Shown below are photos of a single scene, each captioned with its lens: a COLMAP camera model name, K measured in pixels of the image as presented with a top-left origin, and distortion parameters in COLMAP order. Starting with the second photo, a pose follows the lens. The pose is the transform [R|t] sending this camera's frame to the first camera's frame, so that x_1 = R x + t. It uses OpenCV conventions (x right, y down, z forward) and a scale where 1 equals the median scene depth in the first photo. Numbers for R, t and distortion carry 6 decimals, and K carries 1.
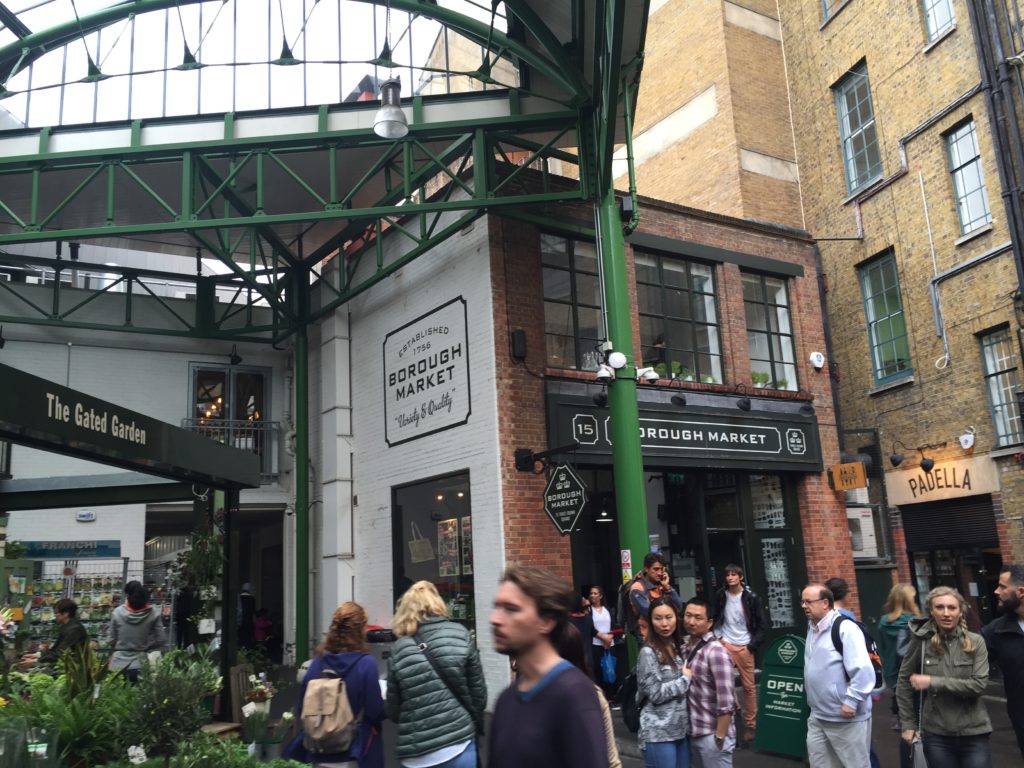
lens RADIAL K [[871.0, 0, 512.0], [0, 871.0, 384.0], [0, 0, 1]] dist [0.088675, -0.170593]
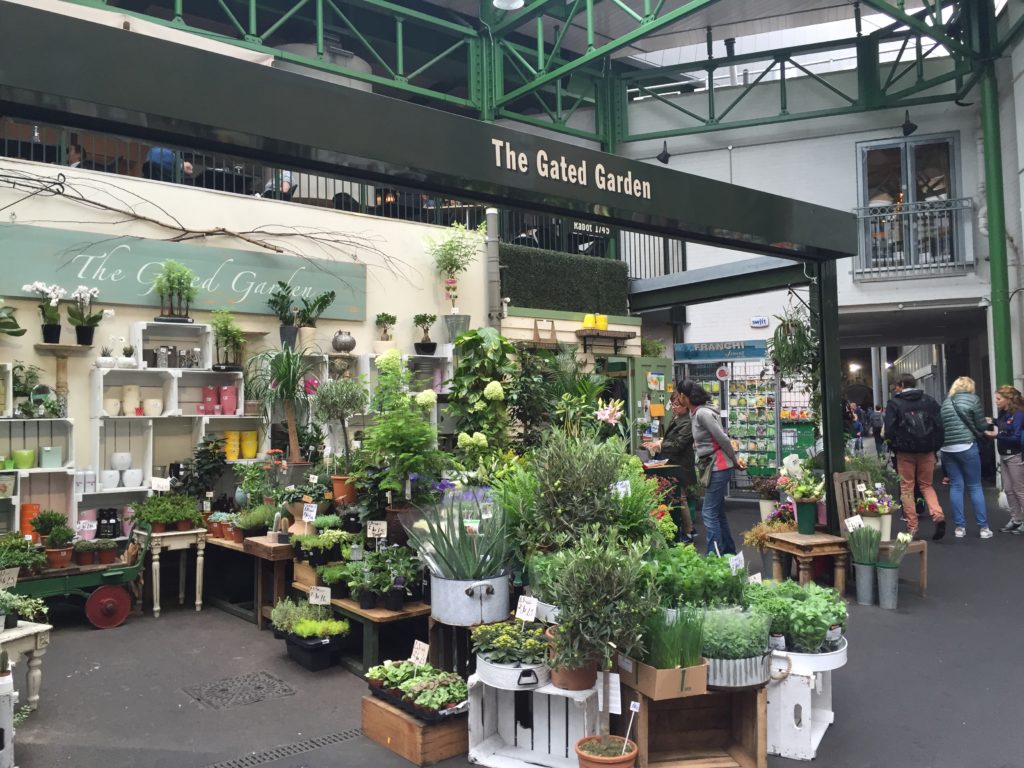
lens RADIAL K [[871.0, 0, 512.0], [0, 871.0, 384.0], [0, 0, 1]] dist [0.088675, -0.170593]
pose [[0.680880, 0.000796, -0.732394, 0.042520], [0.142414, 0.980768, 0.133463, 0.046861], [0.718415, -0.195176, 0.667672, 0.133688]]
